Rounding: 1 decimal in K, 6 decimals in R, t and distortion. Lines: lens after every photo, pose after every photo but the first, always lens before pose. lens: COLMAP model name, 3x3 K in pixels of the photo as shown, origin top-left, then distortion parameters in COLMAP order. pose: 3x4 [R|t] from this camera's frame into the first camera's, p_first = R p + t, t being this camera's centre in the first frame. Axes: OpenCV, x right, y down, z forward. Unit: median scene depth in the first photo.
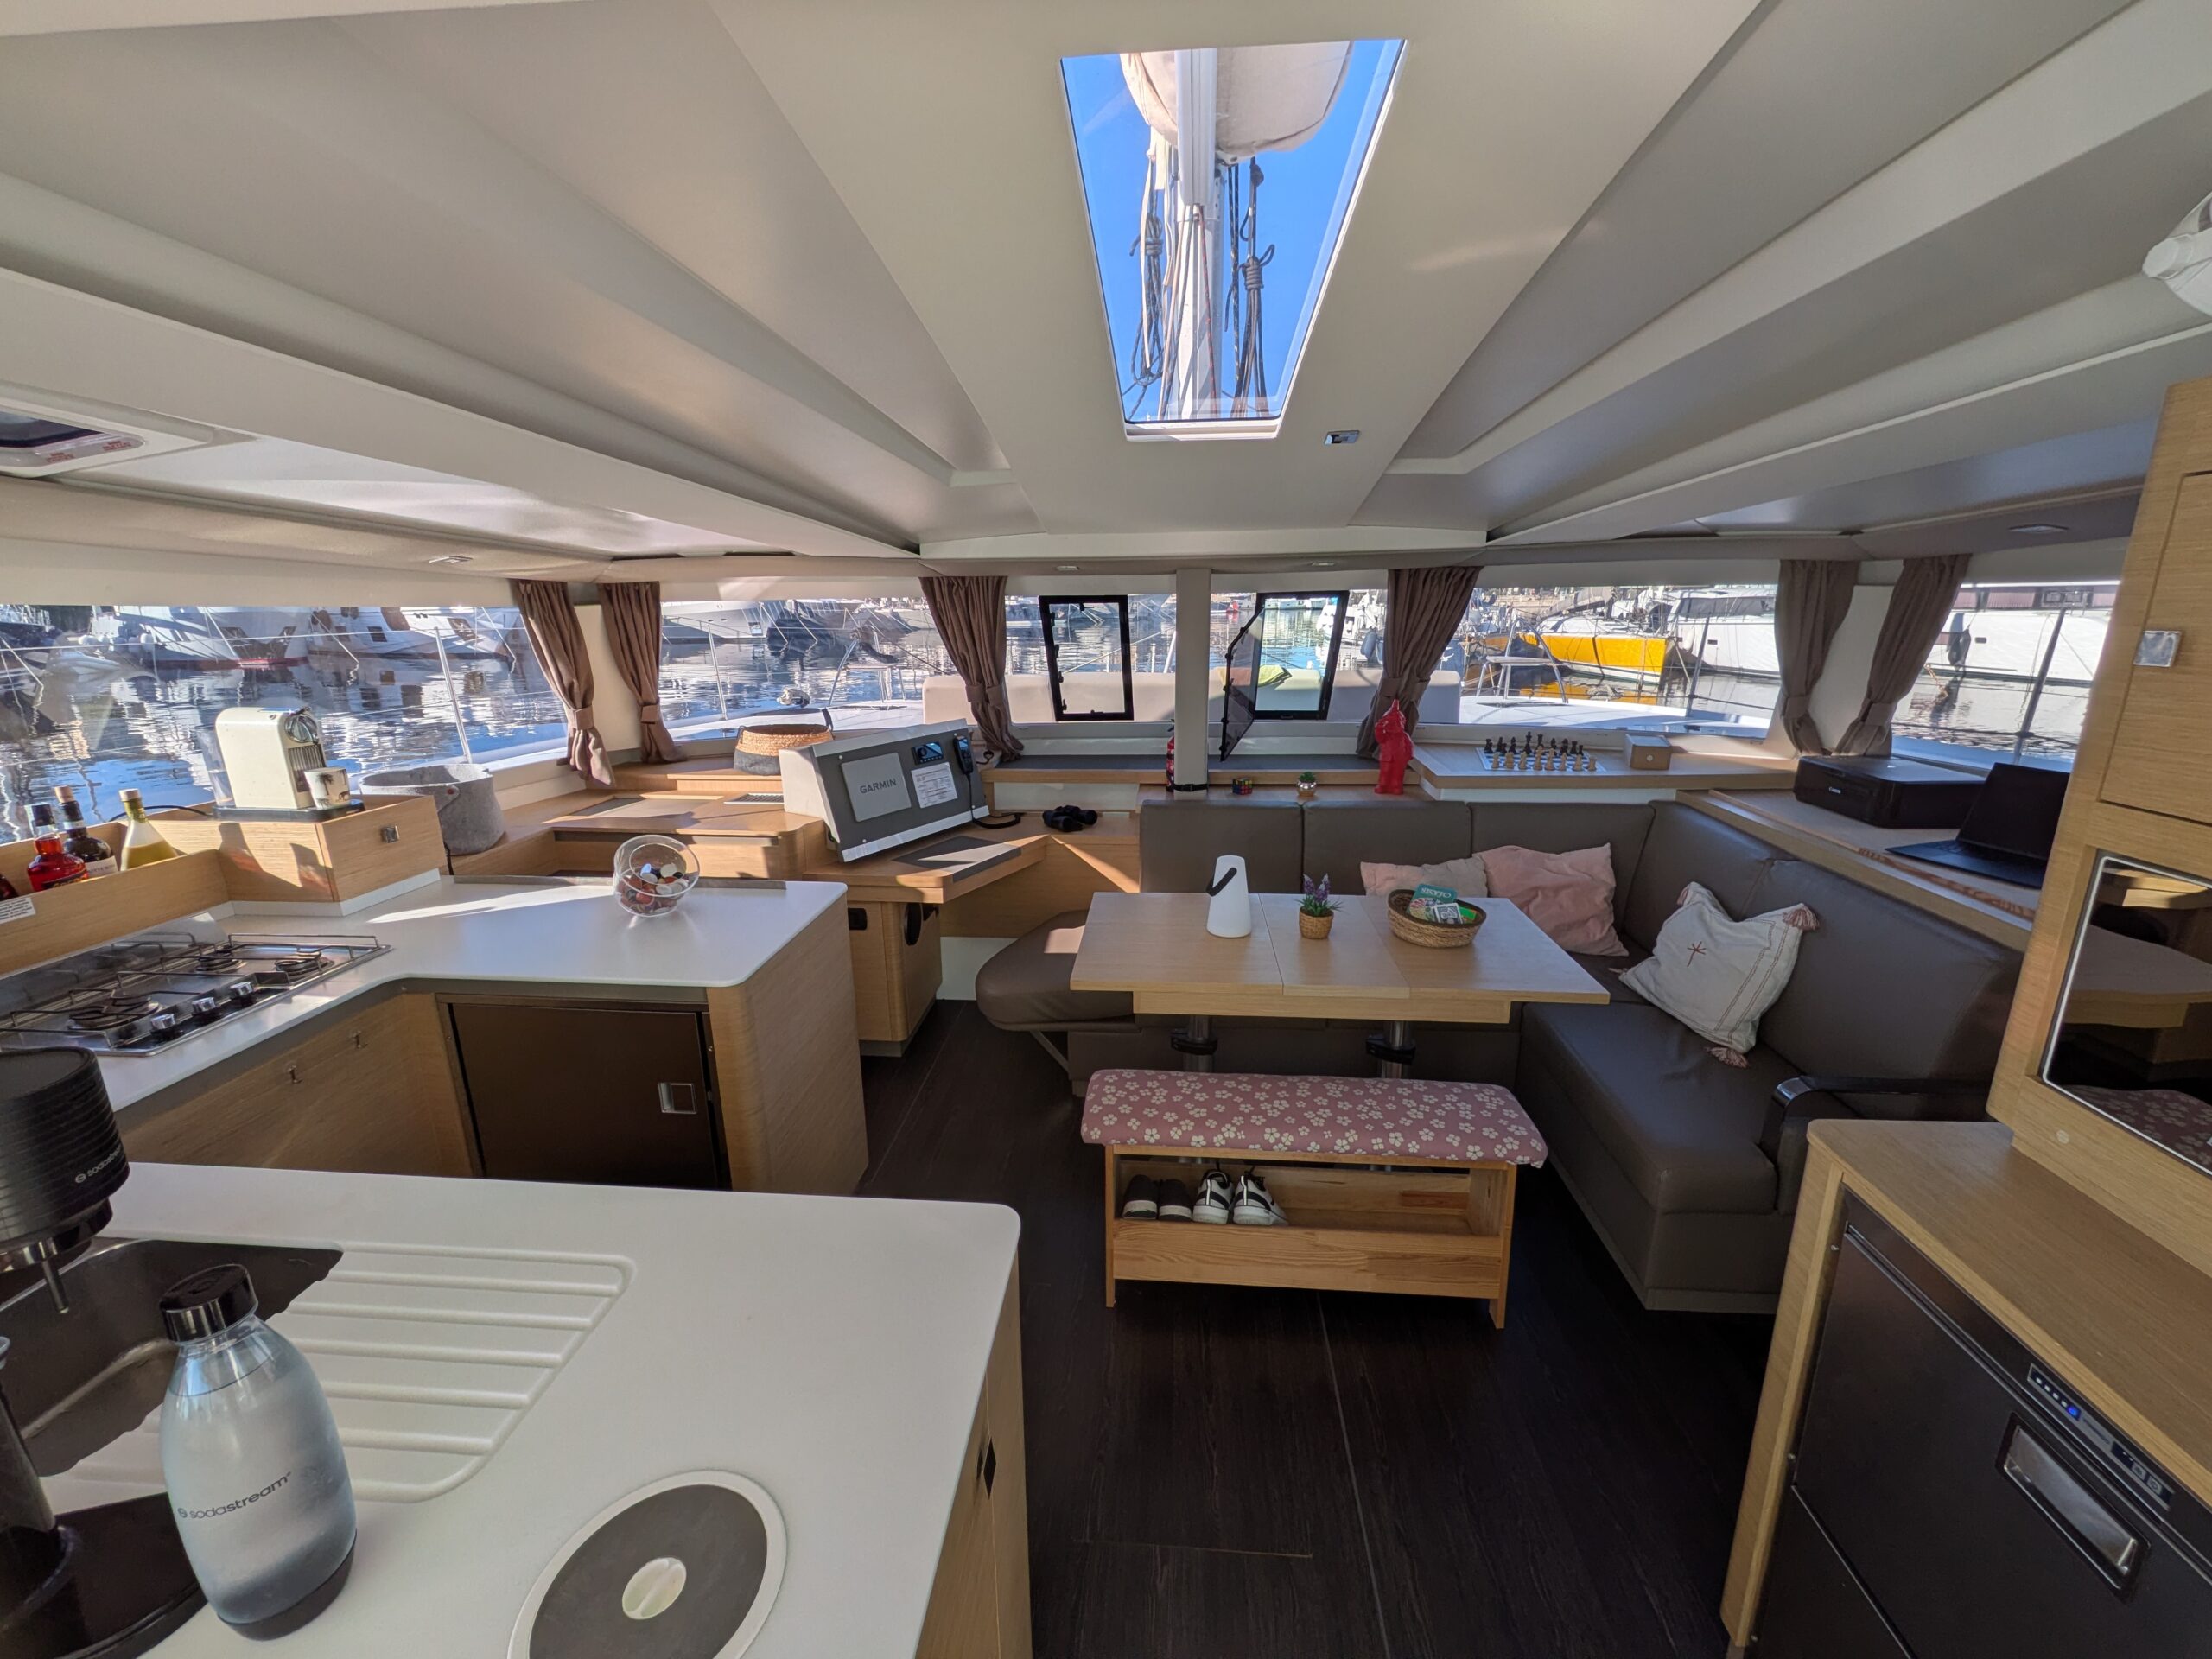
lens RADIAL K [[879.7, 0, 1106.0], [0, 879.7, 829.5], [0, 0, 1]] dist [0.002816, 0.000019]
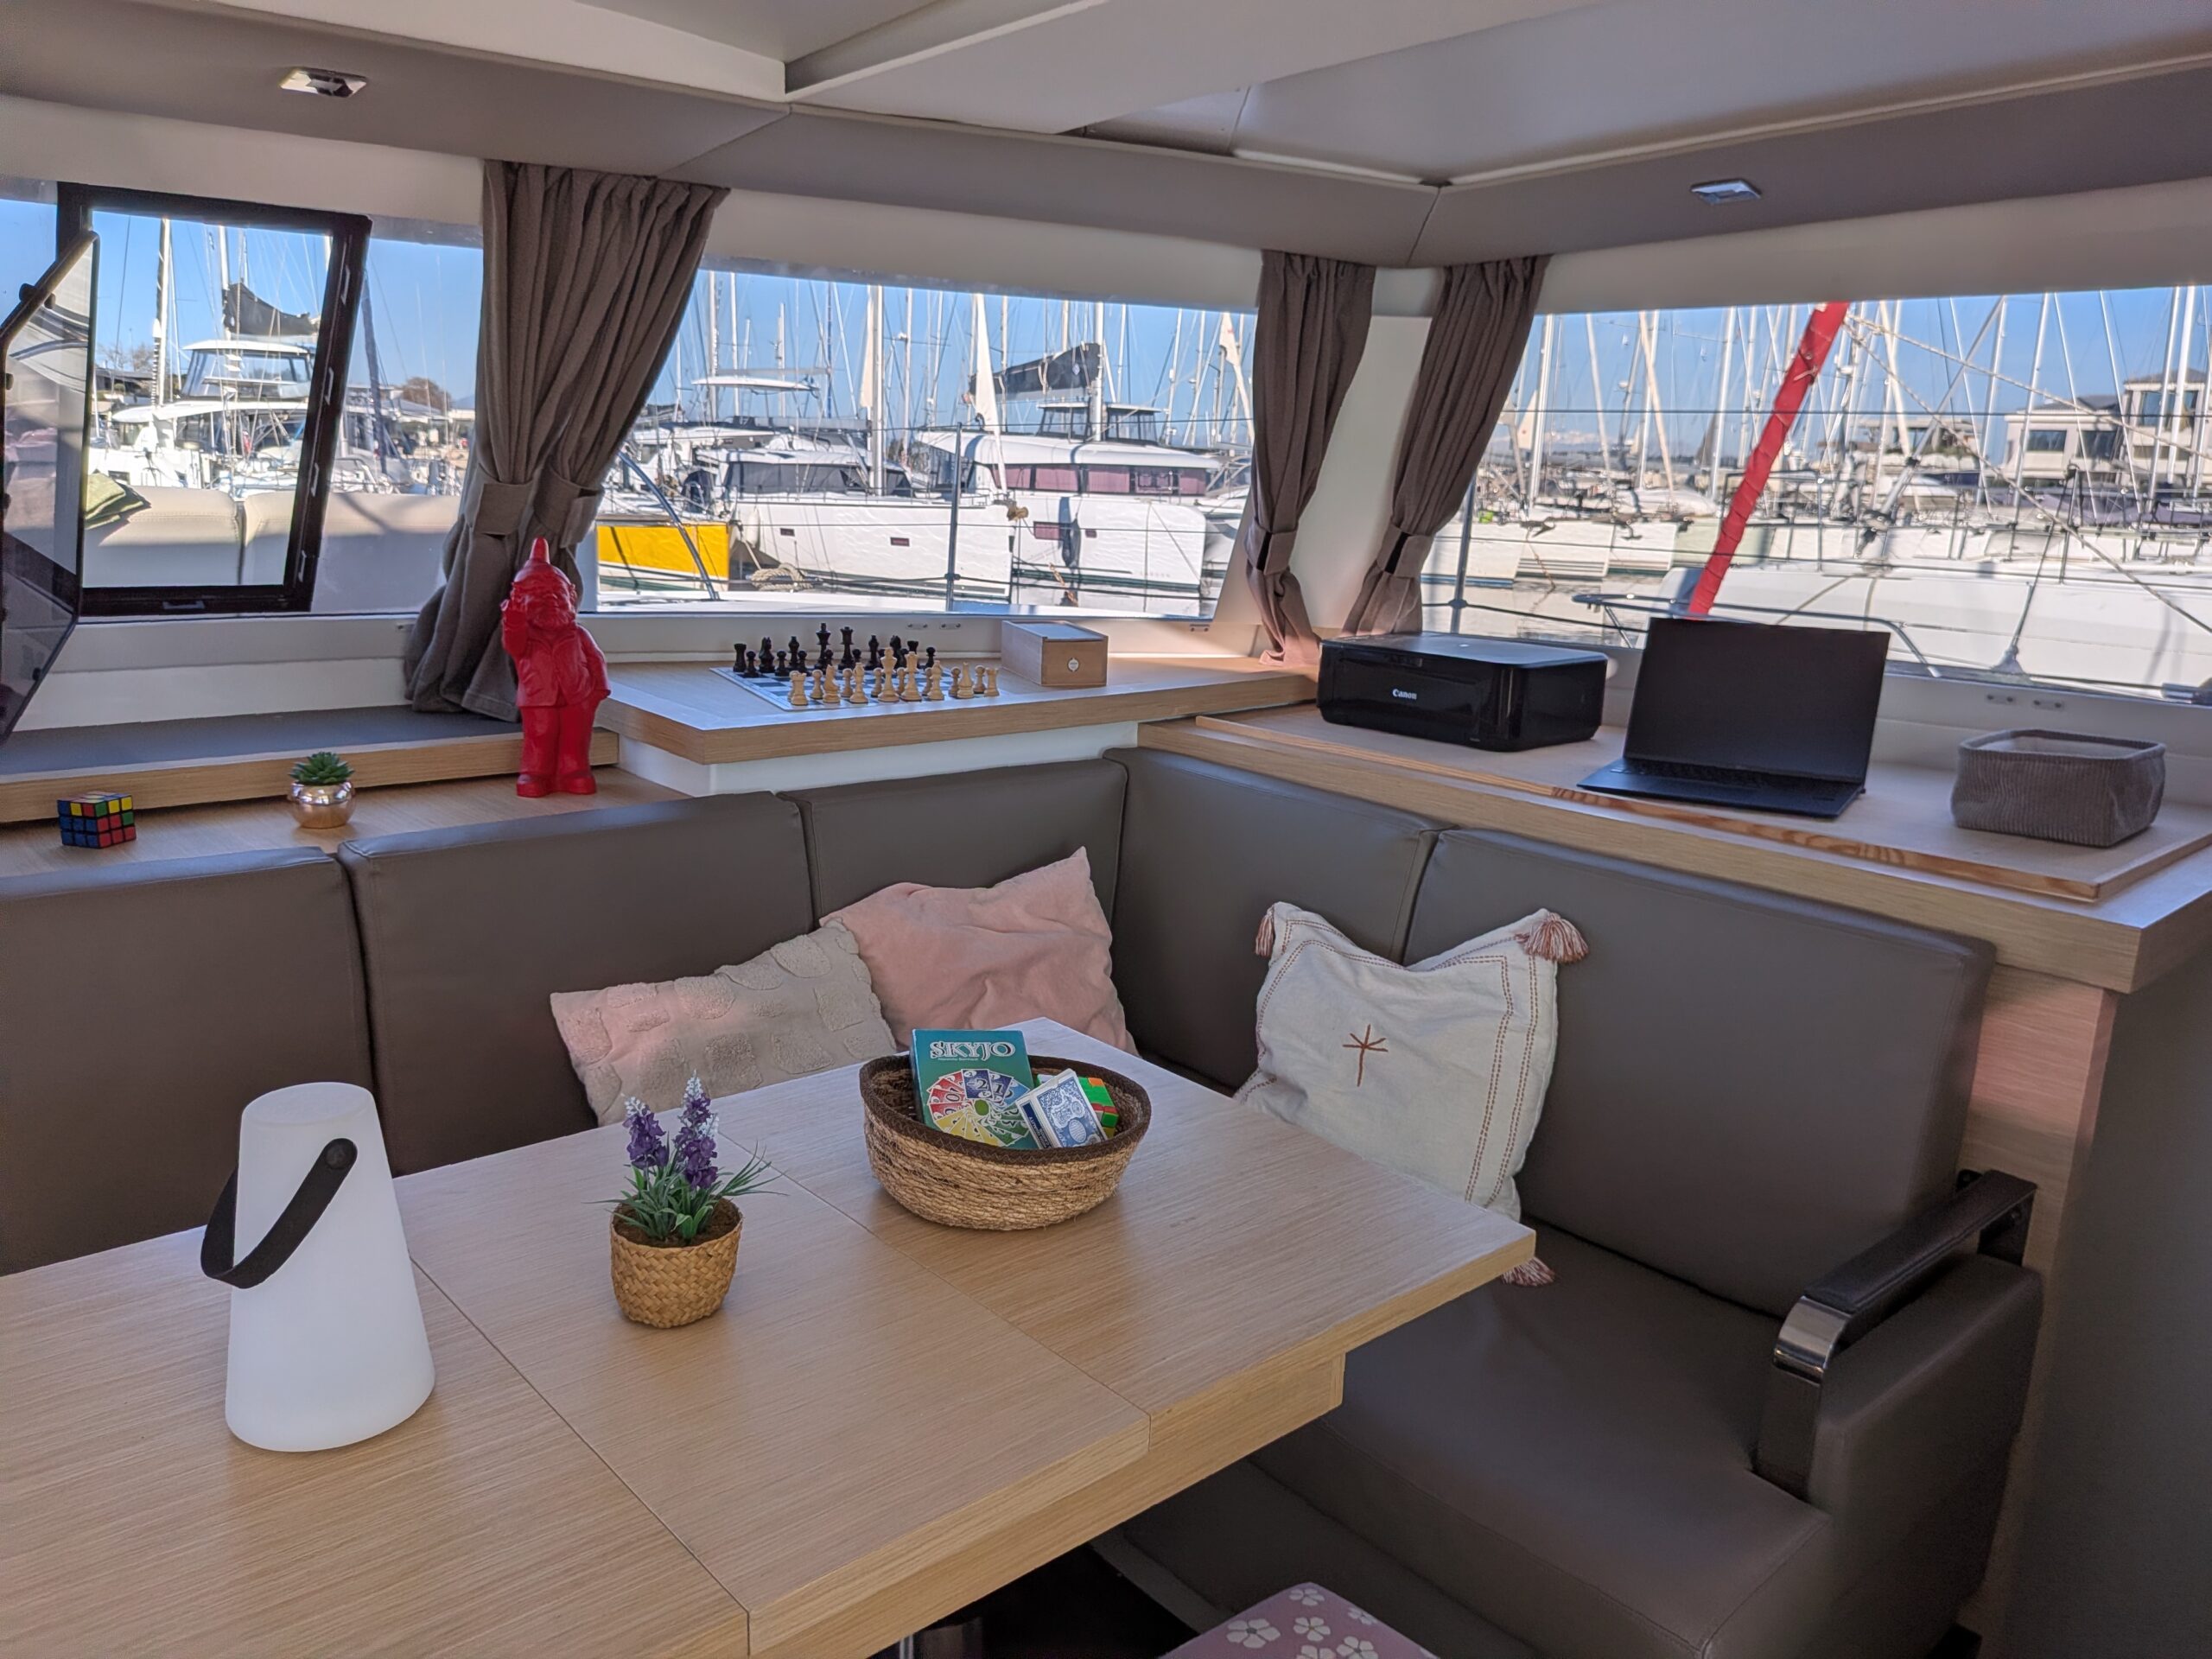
lens RADIAL K [[1600.0, 0, 1109.1], [0, 1600.0, 838.3], [0, 0, 1]] dist [0.076393, -0.136516]
pose [[0.688214, -0.122891, 0.715024, -0.005031], [0.142013, 0.989303, 0.033343, -0.015379], [-0.711473, 0.078596, 0.698305, 0.457879]]
